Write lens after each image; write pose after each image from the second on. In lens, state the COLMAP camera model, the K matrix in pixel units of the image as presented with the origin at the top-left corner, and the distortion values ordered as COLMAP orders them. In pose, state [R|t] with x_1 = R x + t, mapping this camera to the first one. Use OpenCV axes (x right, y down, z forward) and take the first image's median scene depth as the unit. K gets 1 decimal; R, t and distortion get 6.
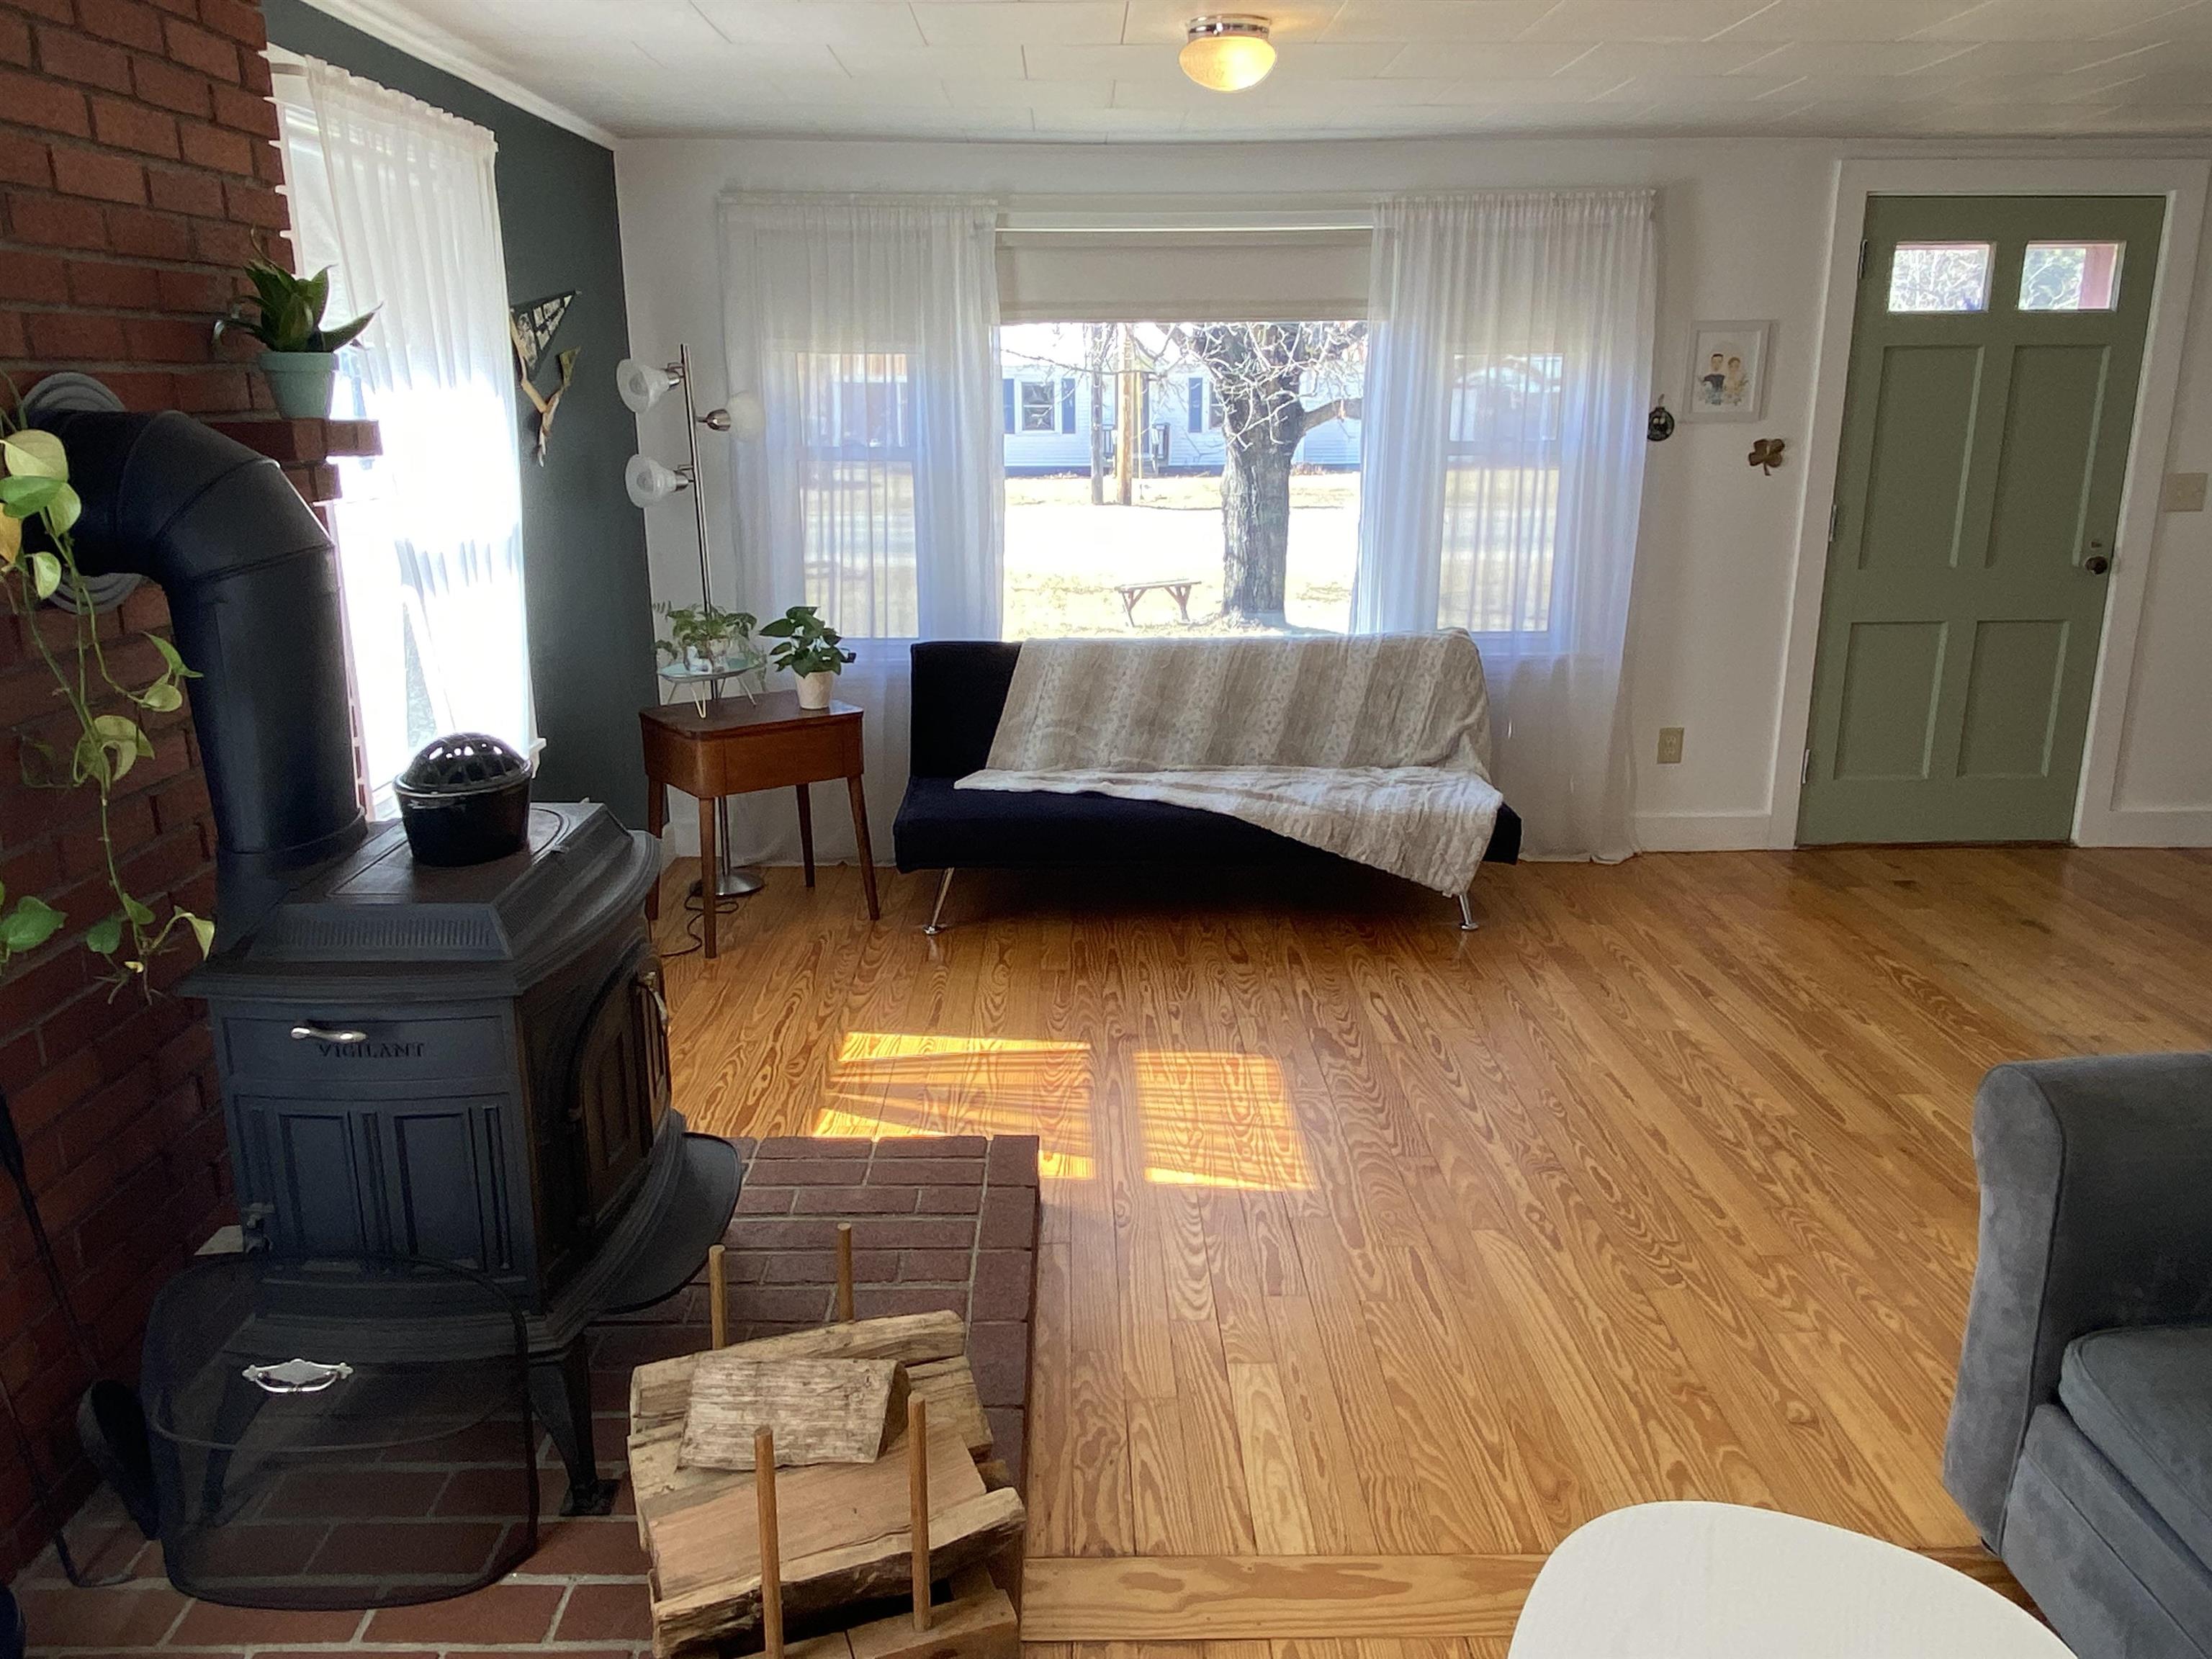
lens RADIAL K [[1602.9, 0, 1106.0], [0, 1602.9, 829.5], [0, 0, 1]] dist [0.102455, -0.146486]
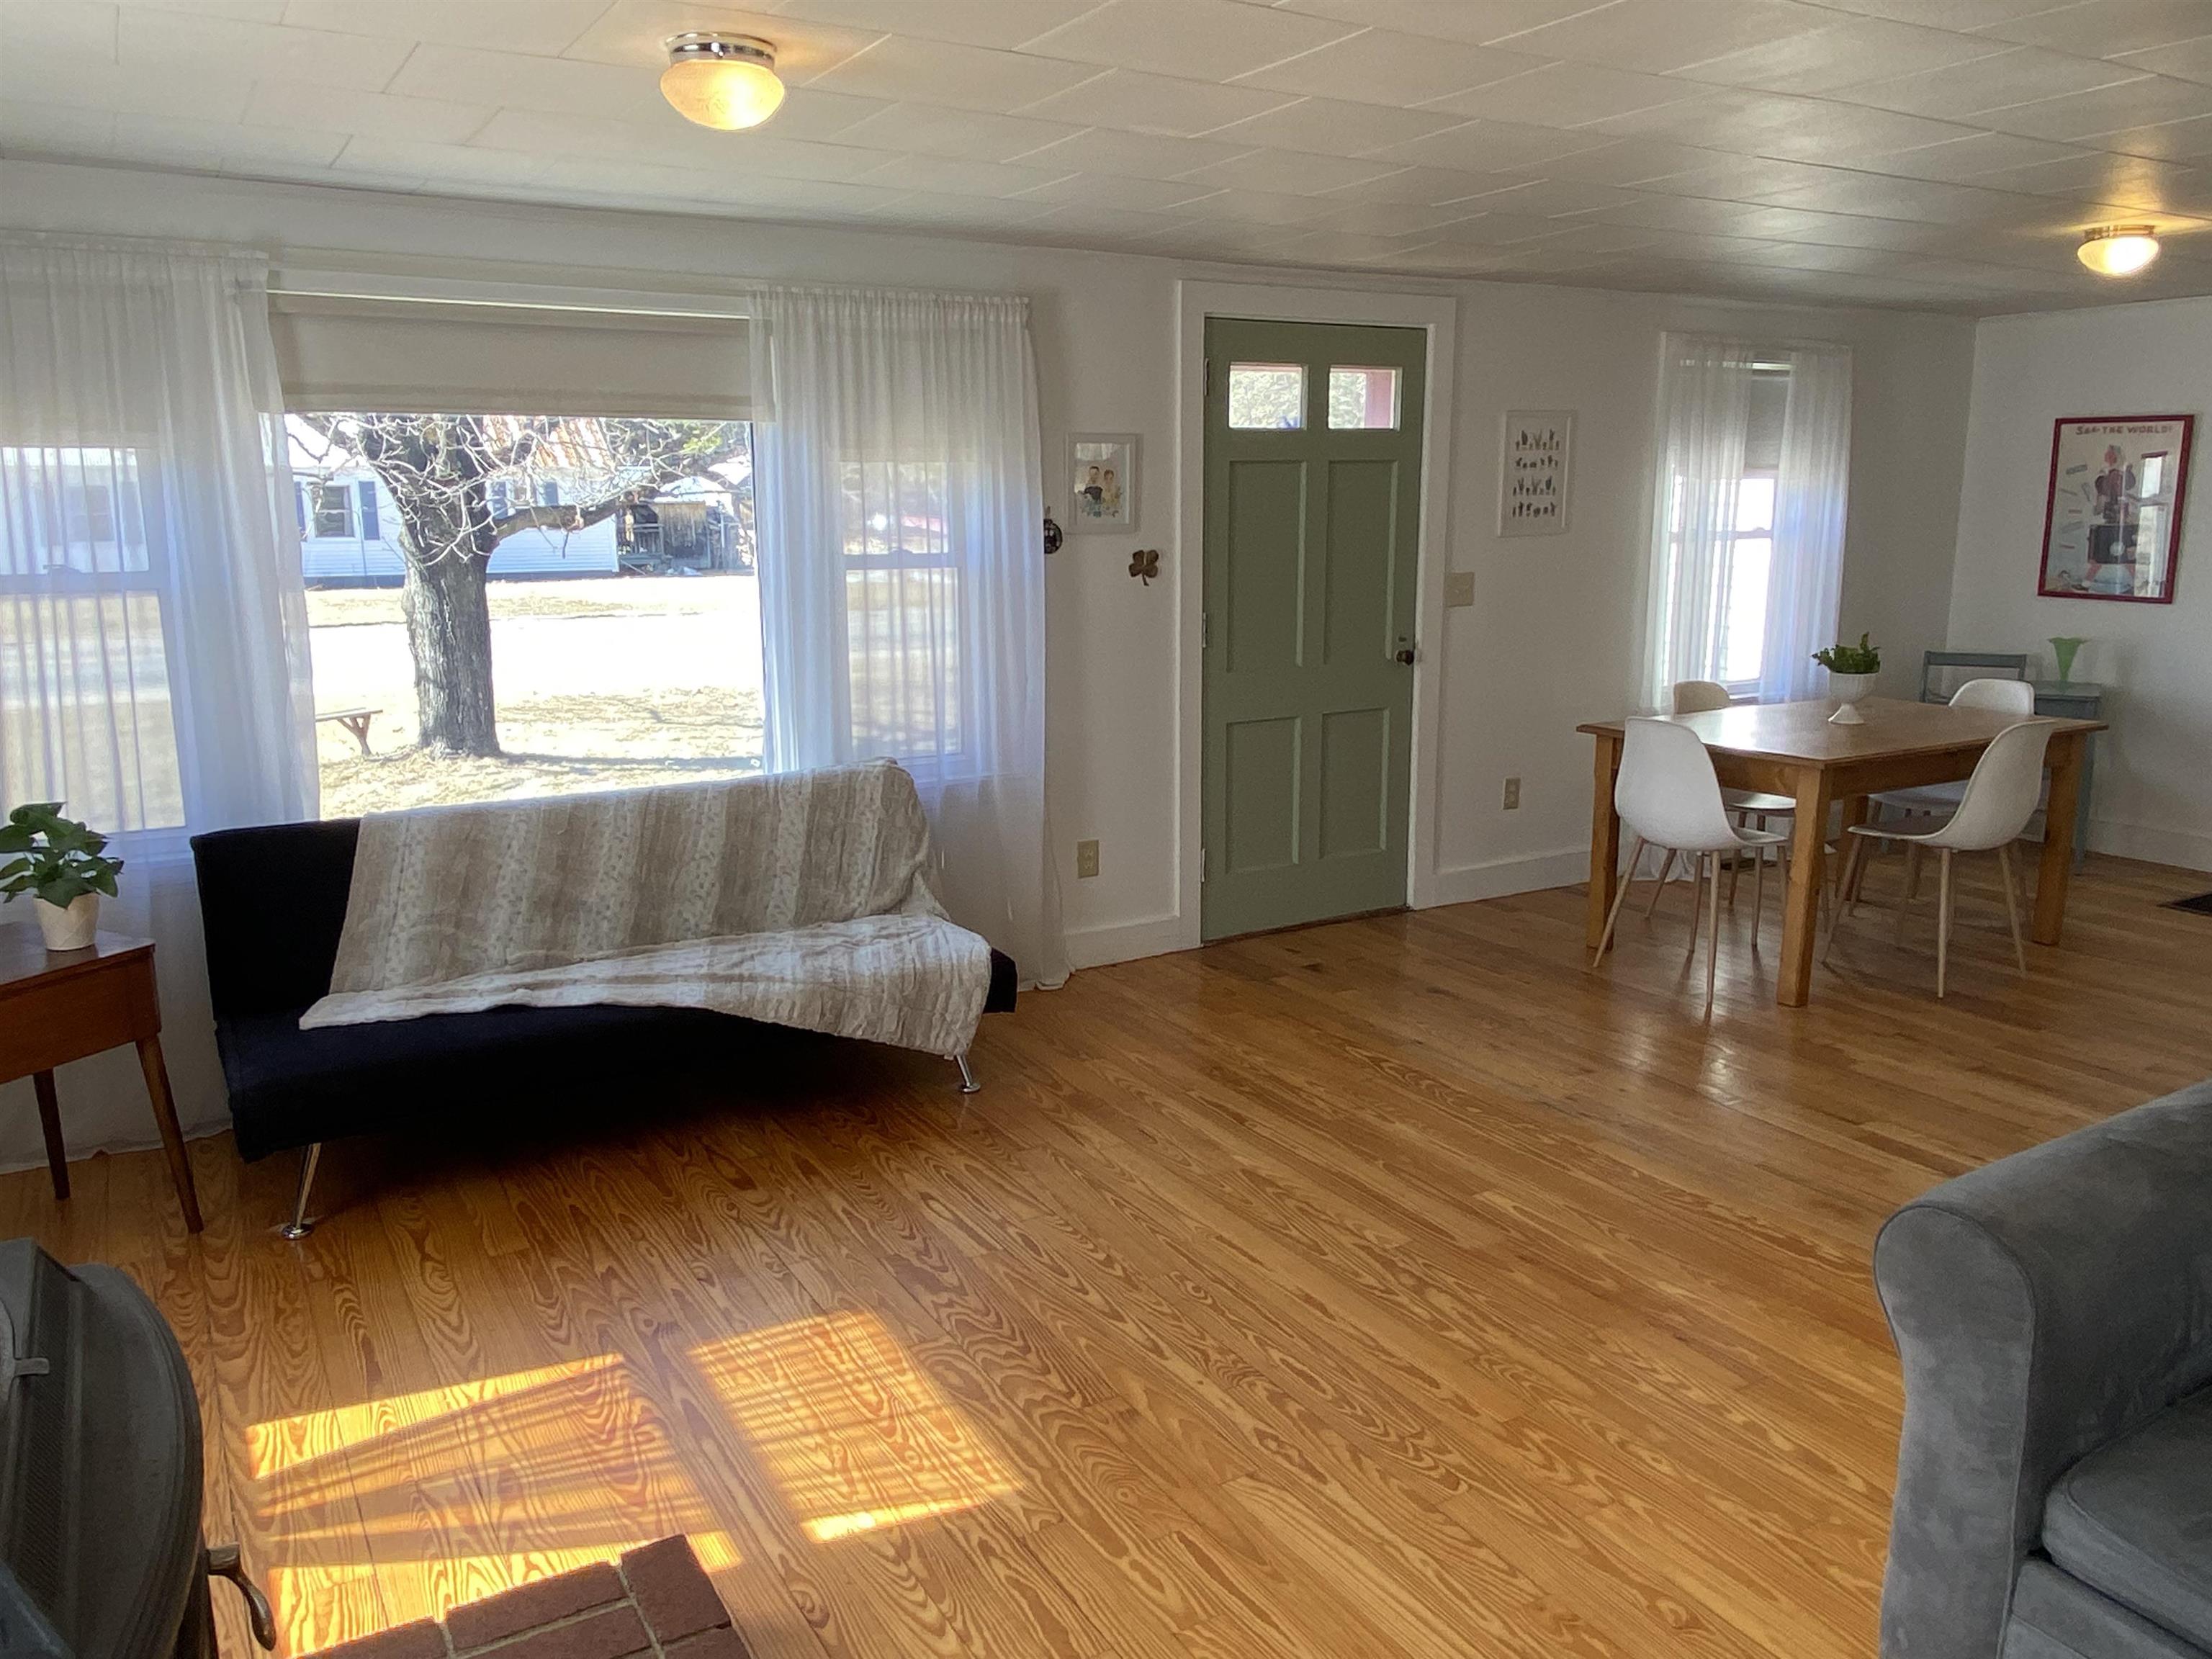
lens RADIAL K [[1602.9, 0, 1106.0], [0, 1602.9, 829.5], [0, 0, 1]] dist [0.102455, -0.146486]
pose [[0.868930, -0.100692, 0.484584, -0.127304], [0.131291, 0.990904, -0.029522, -0.045766], [-0.477203, 0.089274, 0.874247, 0.169727]]
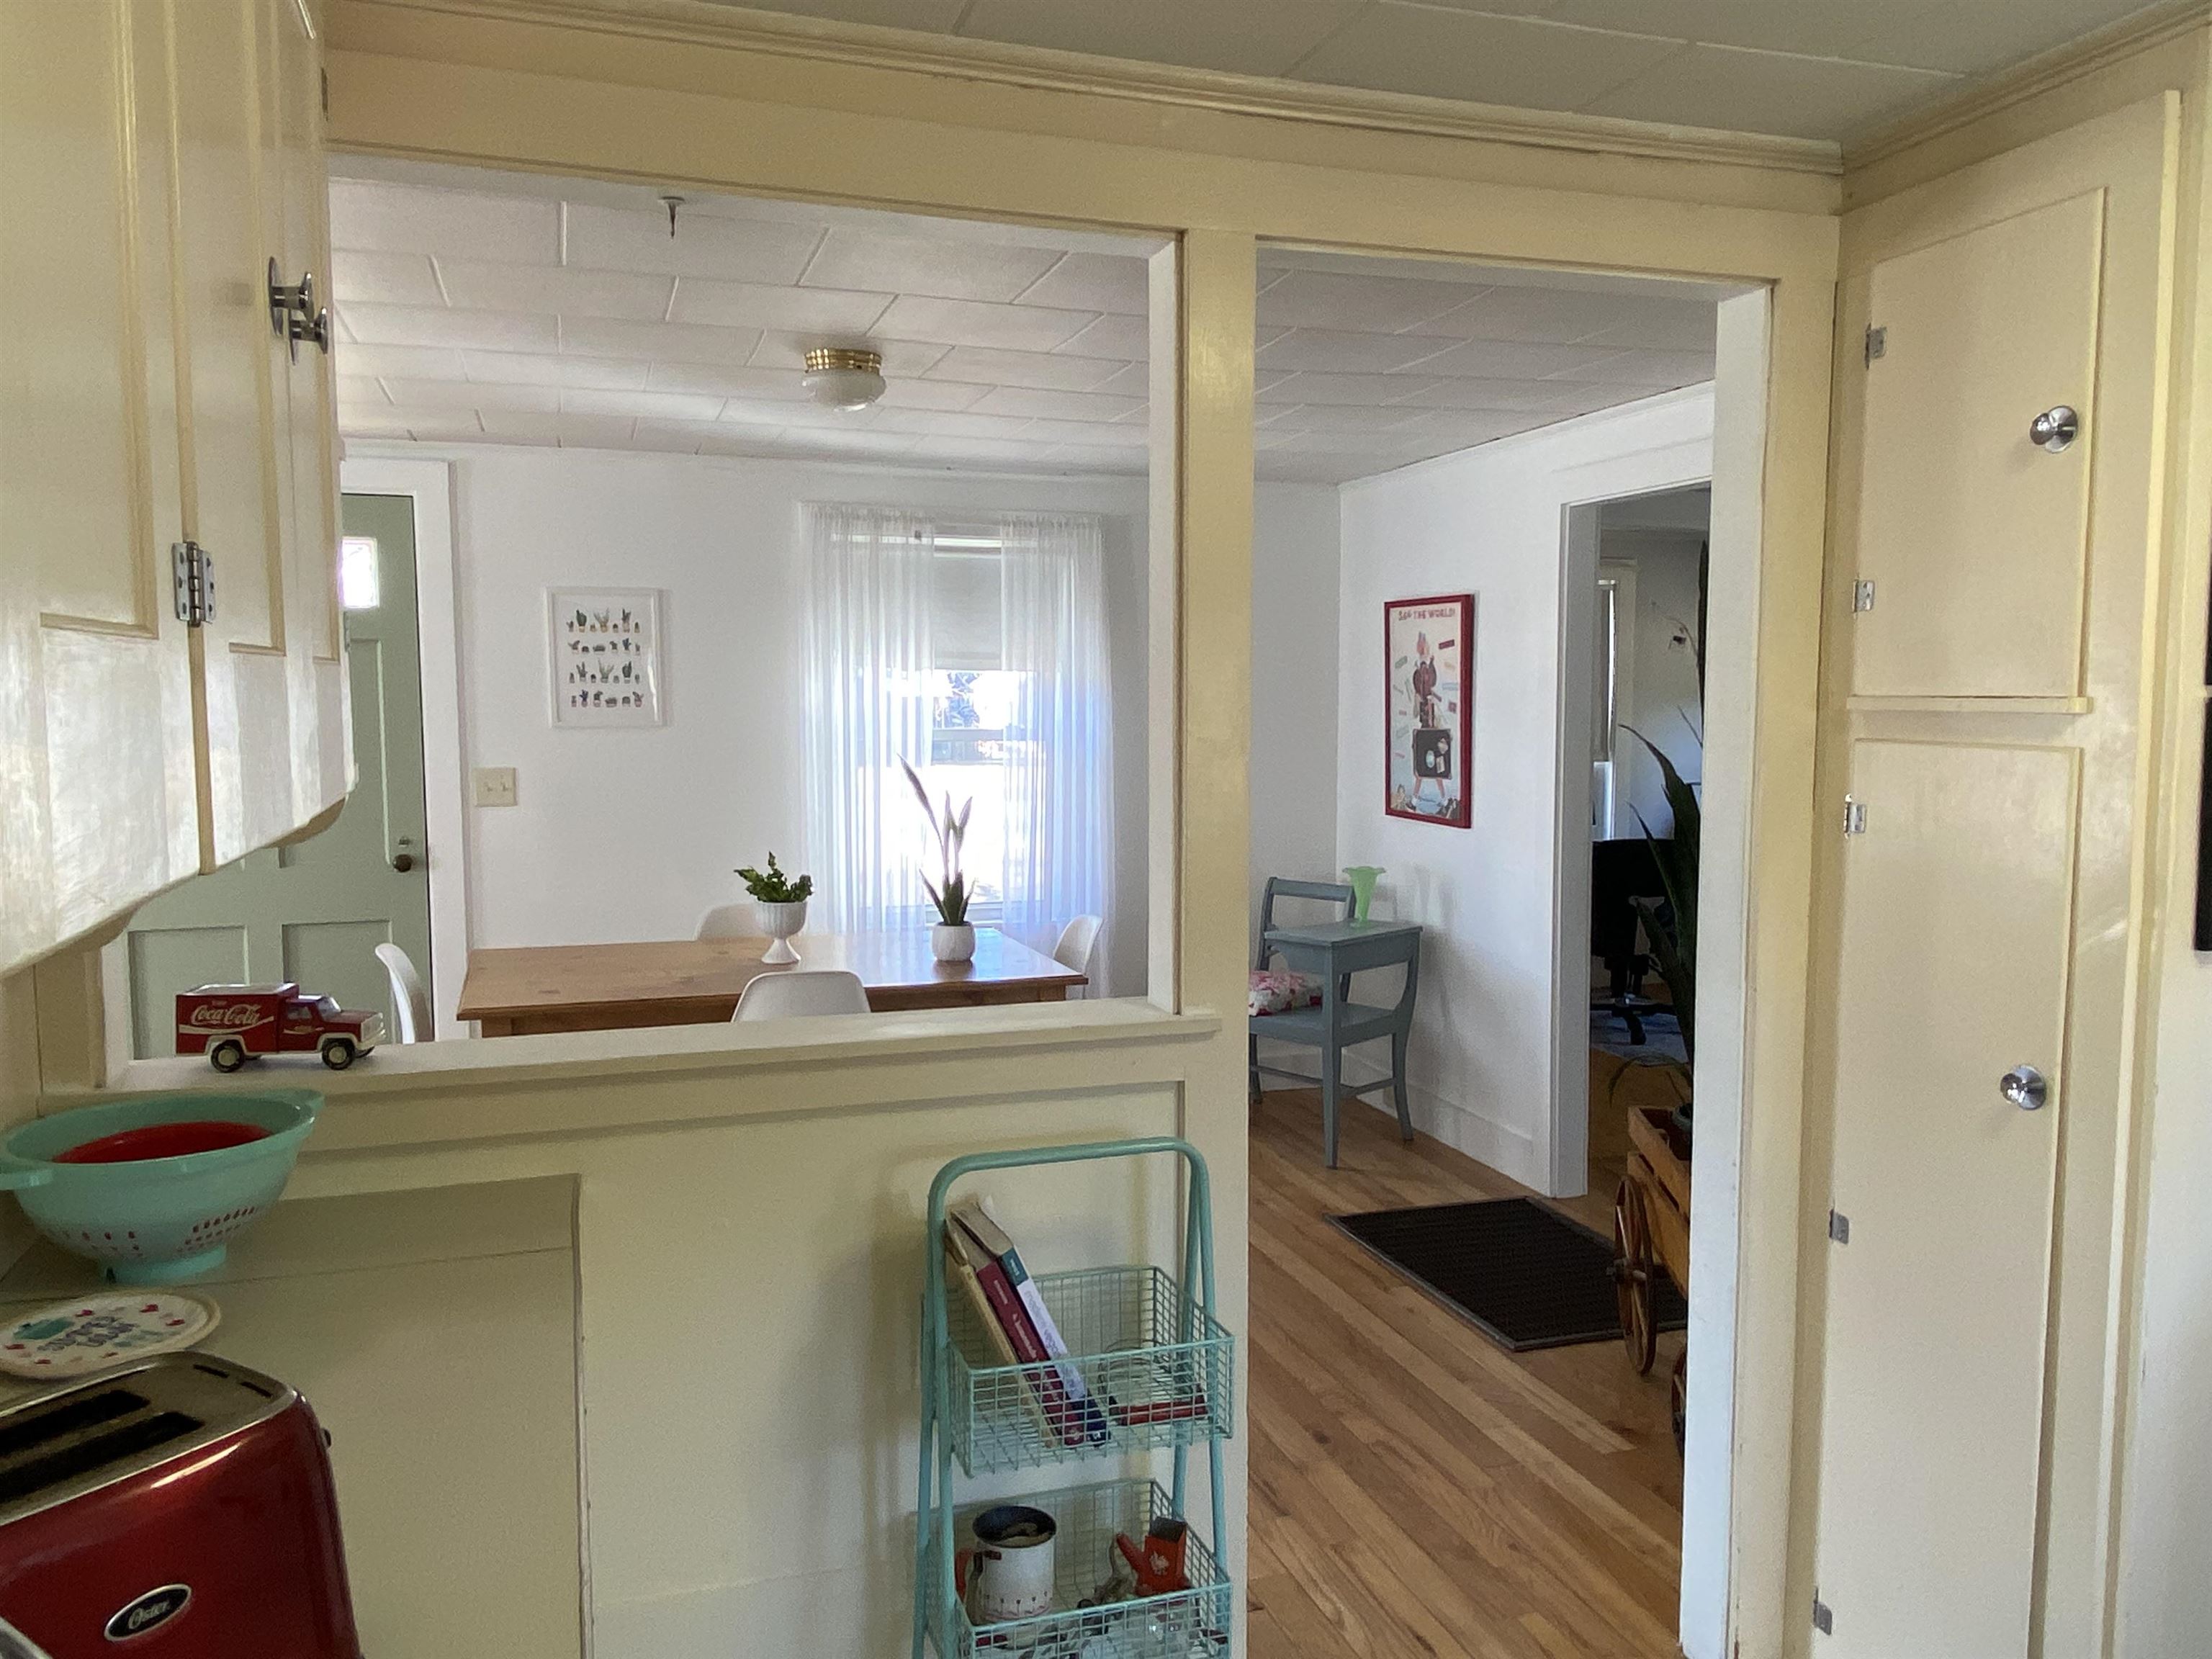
lens RADIAL K [[1602.9, 0, 1106.0], [0, 1602.9, 829.5], [0, 0, 1]] dist [0.102455, -0.146486]
pose [[0.953545, -0.018015, 0.300710, 0.795433], [0.072137, 0.982824, -0.169864, 0.011006], [-0.292485, 0.183665, 0.938467, -0.020004]]
